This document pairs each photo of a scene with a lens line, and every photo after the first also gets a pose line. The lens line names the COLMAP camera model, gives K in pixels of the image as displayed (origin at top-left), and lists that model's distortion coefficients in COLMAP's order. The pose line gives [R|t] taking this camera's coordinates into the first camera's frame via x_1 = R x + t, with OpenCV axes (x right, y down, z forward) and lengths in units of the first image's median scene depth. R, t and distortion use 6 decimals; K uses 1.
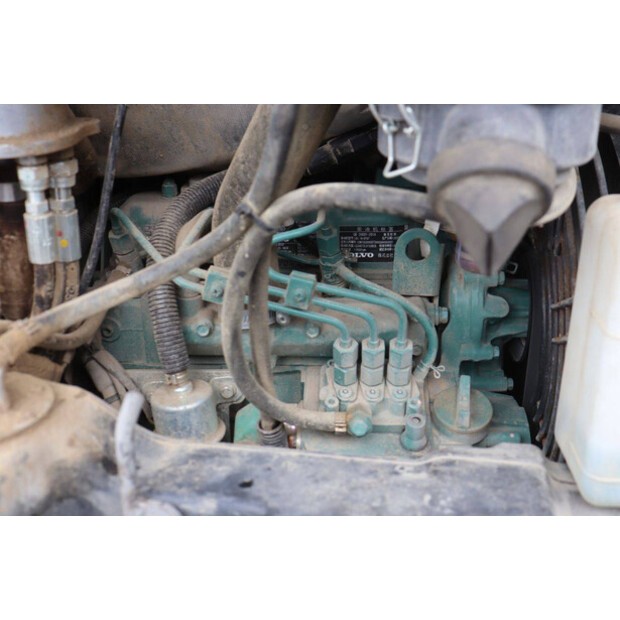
lens RADIAL K [[919.3, 0, 310.0], [0, 919.3, 310.0], [0, 0, 1]] dist [0.082522, 0.034674]
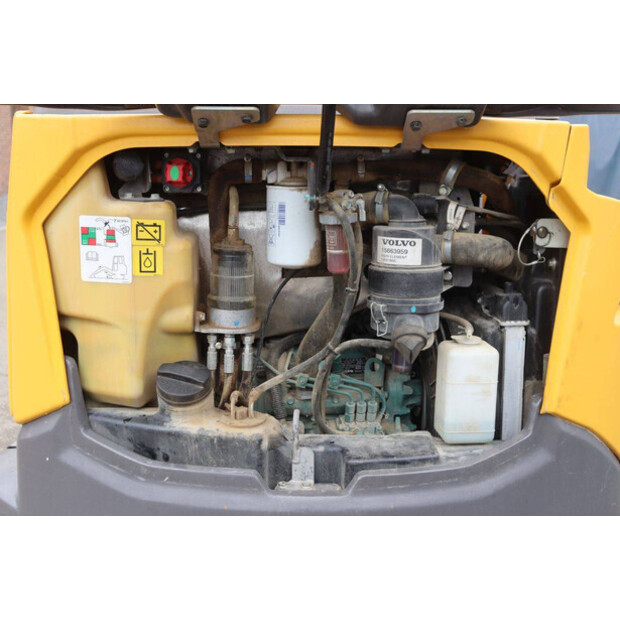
lens RADIAL K [[919.3, 0, 310.0], [0, 919.3, 310.0], [0, 0, 1]] dist [0.082522, 0.034674]
pose [[0.991401, -0.027047, 0.128032, -0.392244], [0.049108, 0.983797, -0.172430, 0.216752], [-0.121294, 0.177234, 0.976666, -1.499335]]
